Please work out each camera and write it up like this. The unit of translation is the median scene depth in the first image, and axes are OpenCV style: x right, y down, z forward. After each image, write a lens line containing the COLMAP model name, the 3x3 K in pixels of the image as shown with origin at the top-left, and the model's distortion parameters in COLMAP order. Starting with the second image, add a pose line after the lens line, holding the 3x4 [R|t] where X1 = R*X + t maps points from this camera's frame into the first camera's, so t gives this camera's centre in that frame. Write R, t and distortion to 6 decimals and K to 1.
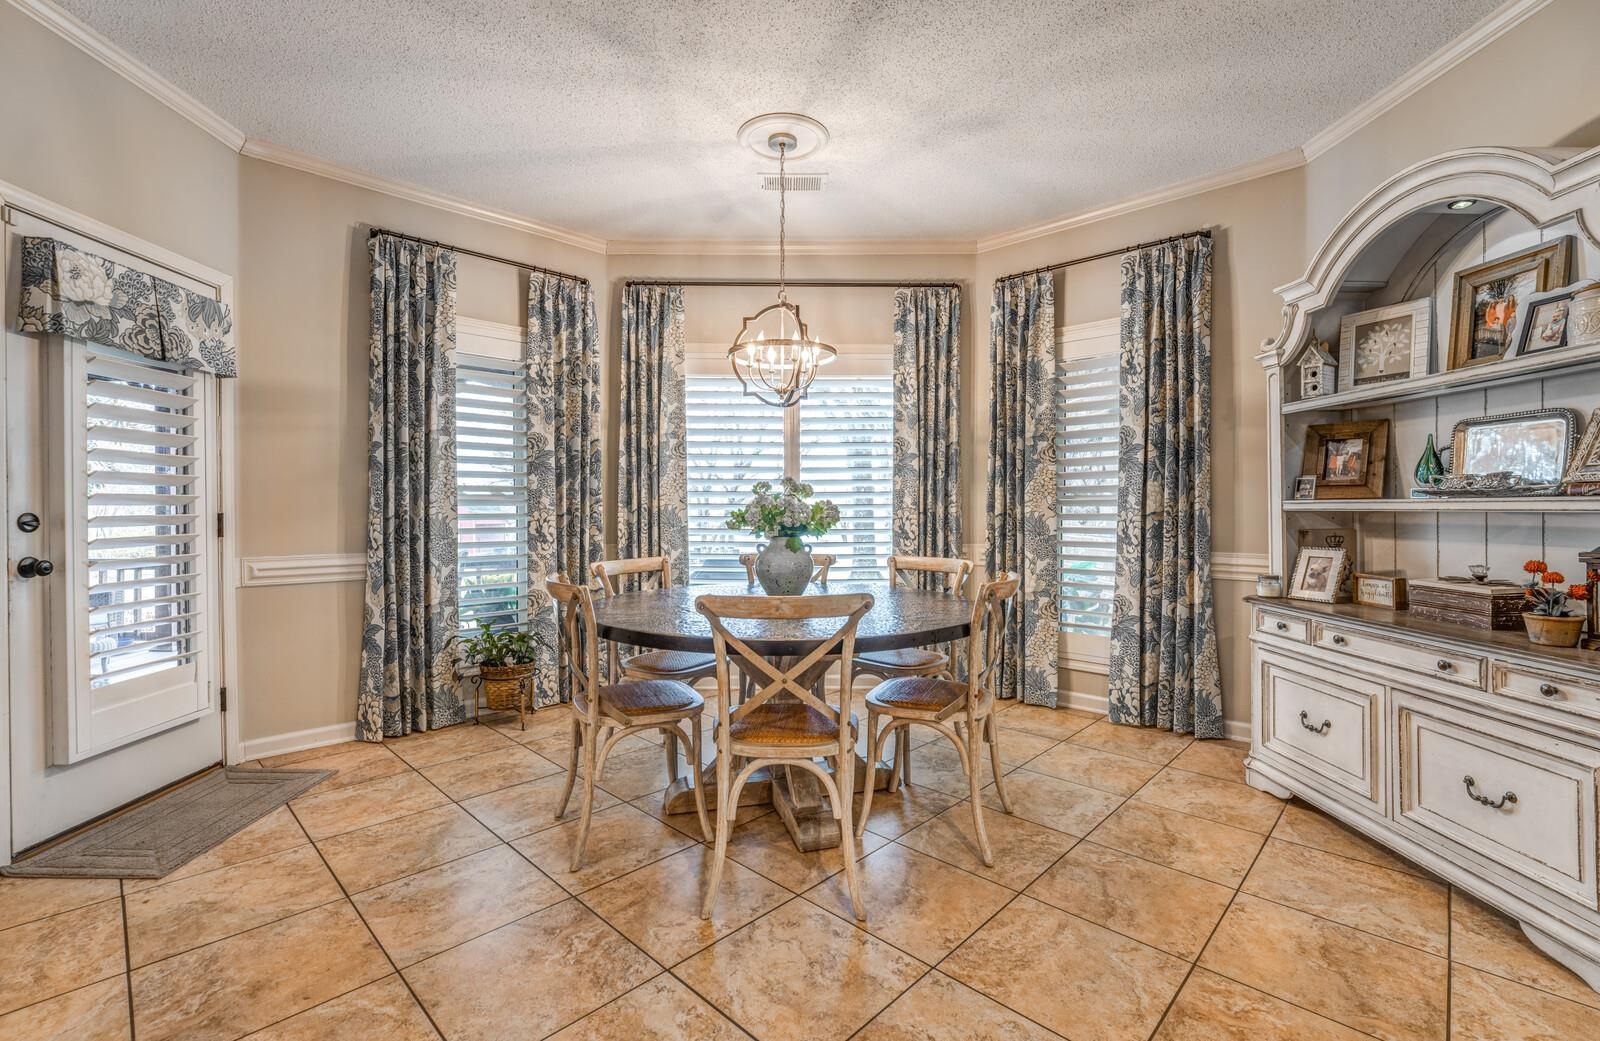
lens RADIAL K [[684.6, 0, 781.4], [0, 684.6, 512.8], [0, 0, 1]] dist [-0.004283, 0.000316]
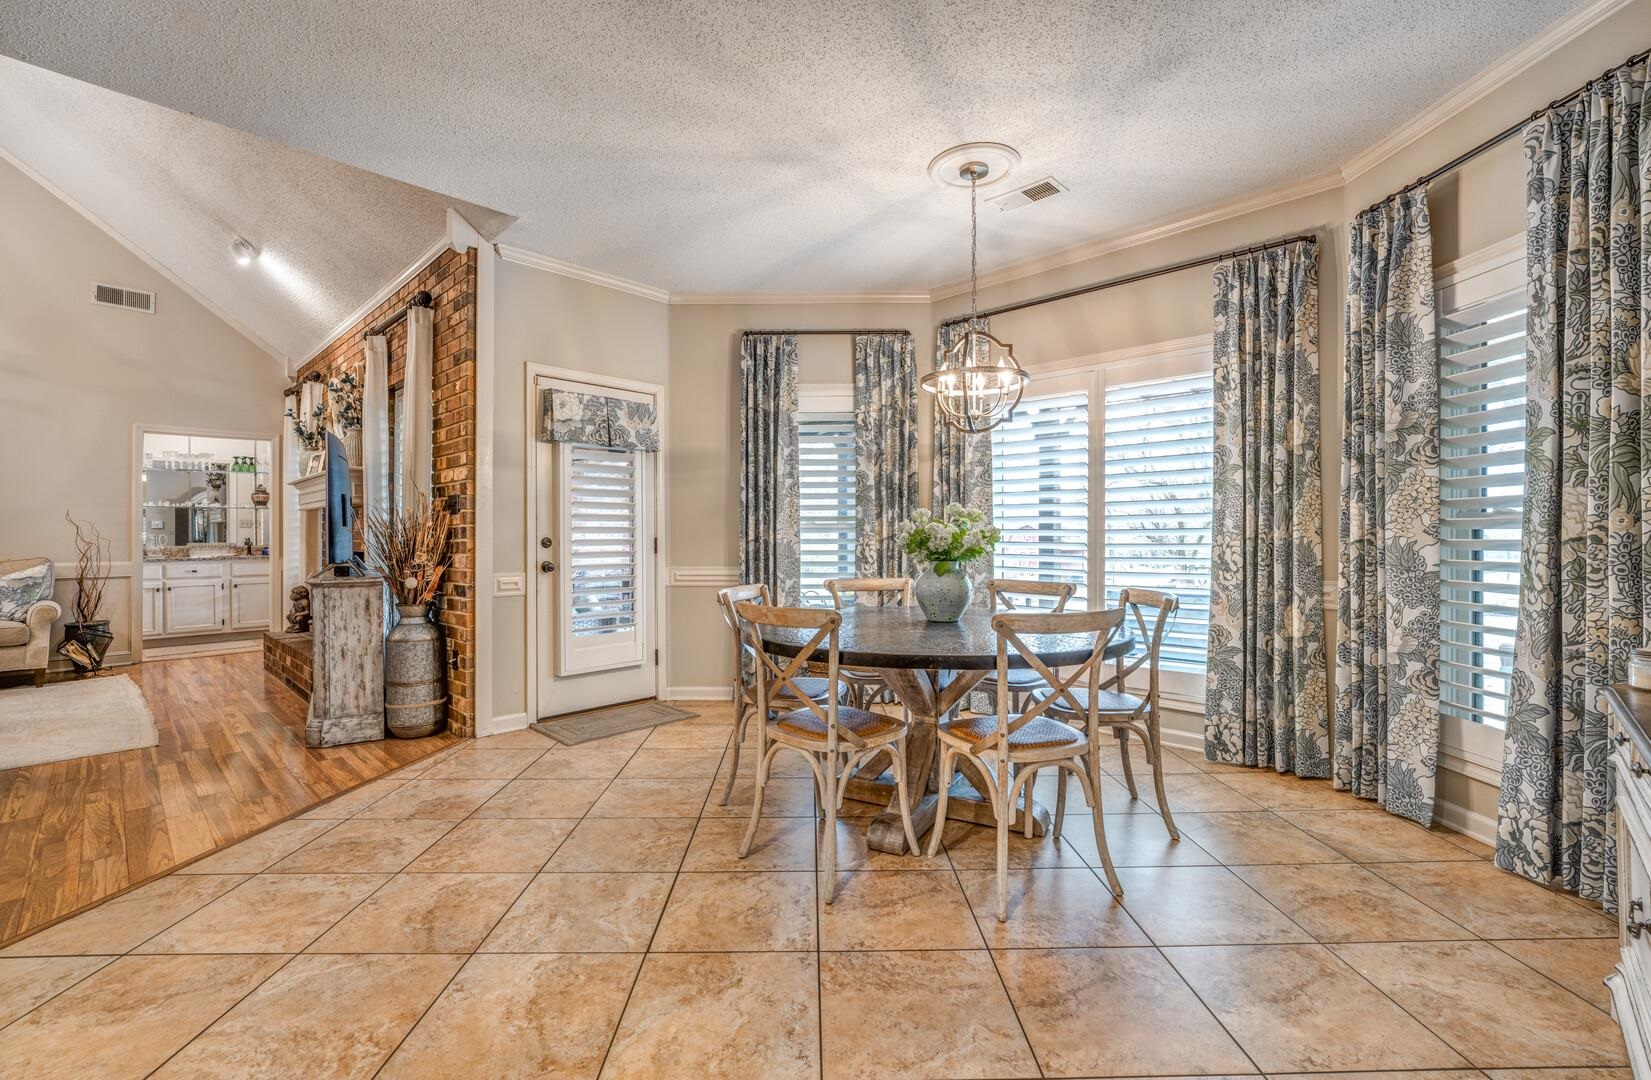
lens RADIAL K [[708.8, 0, 843.8], [0, 708.8, 535.4], [0, 0, 1]] dist [0.000773, 0.001011]
pose [[0.723092, -0.001854, -0.690749, 0.463018], [-0.001932, 0.999987, -0.004706, 0.001075], [0.690749, 0.004737, 0.723079, 0.090892]]
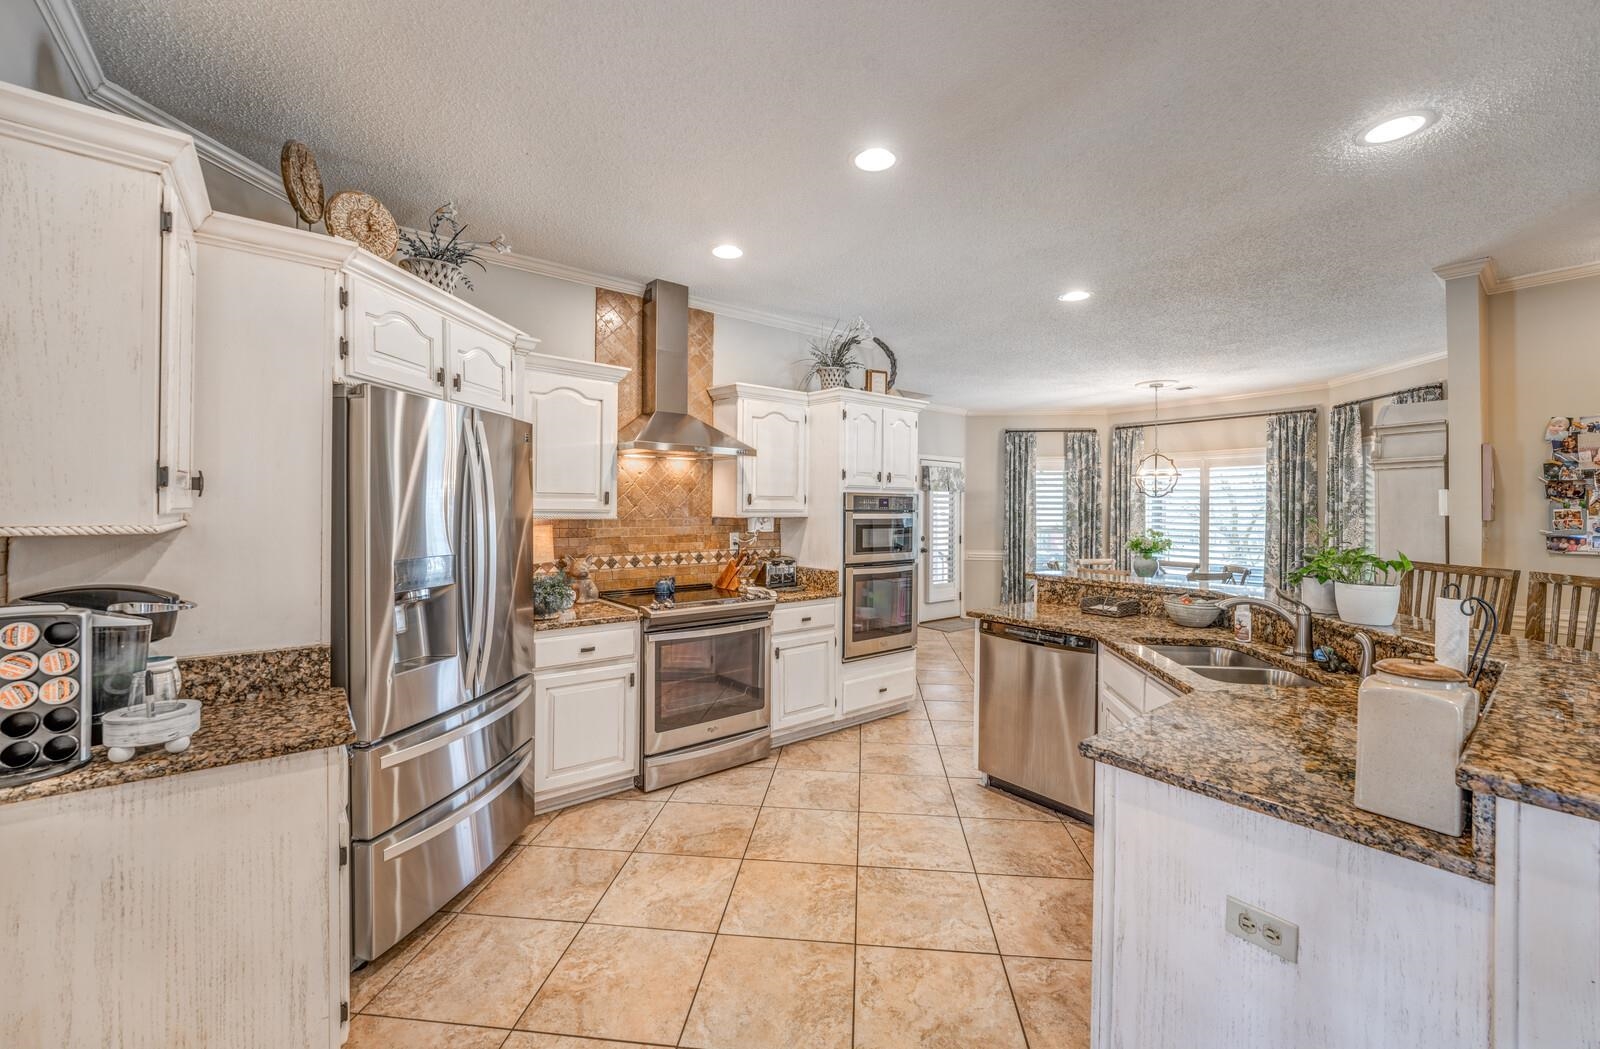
lens RADIAL K [[659.5, 0, 810.8], [0, 659.5, 509.6], [0, 0, 1]] dist [-0.000853, 0.000059]
pose [[0.636033, 0.002412, -0.771658, 0.788192], [-0.009607, 0.999942, -0.004793, -0.072591], [0.771602, 0.010462, 0.636020, -1.068640]]
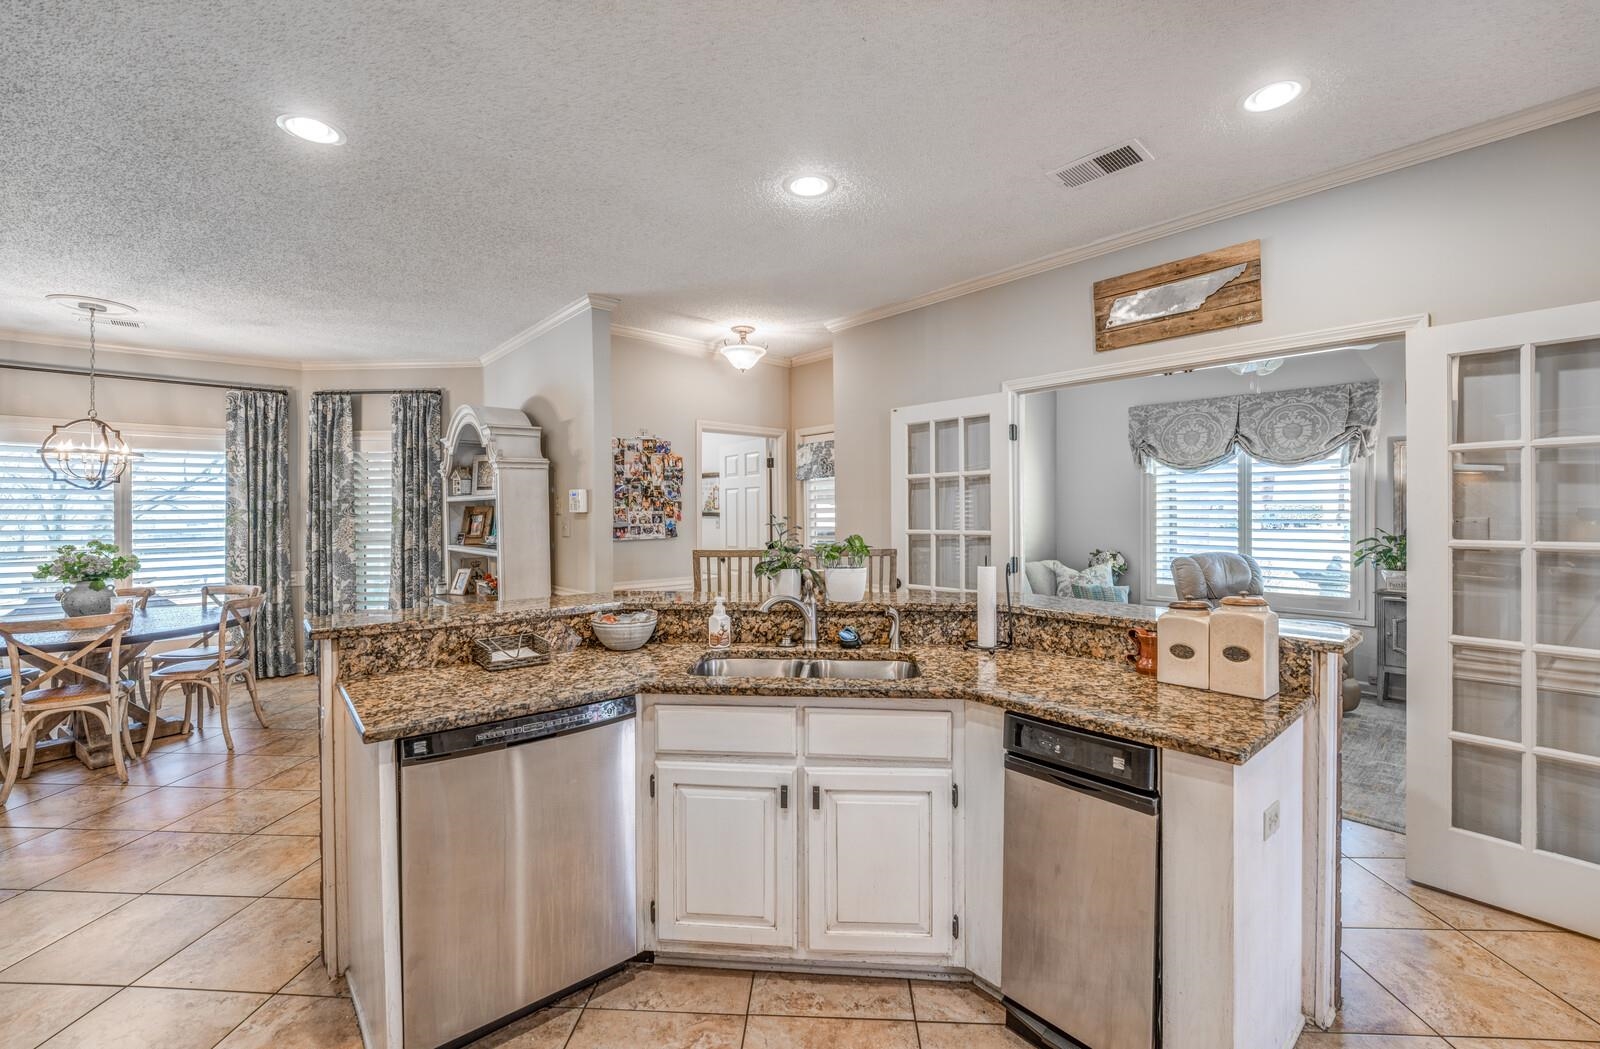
lens RADIAL K [[661.7, 0, 797.1], [0, 661.7, 512.4], [0, 0, 1]] dist [-0.001316, -0.008579]
pose [[0.752199, -0.004897, 0.658918, 0.168266], [0.009592, 0.999948, -0.003518, -0.069826], [-0.658866, 0.008967, 0.752206, -0.805971]]
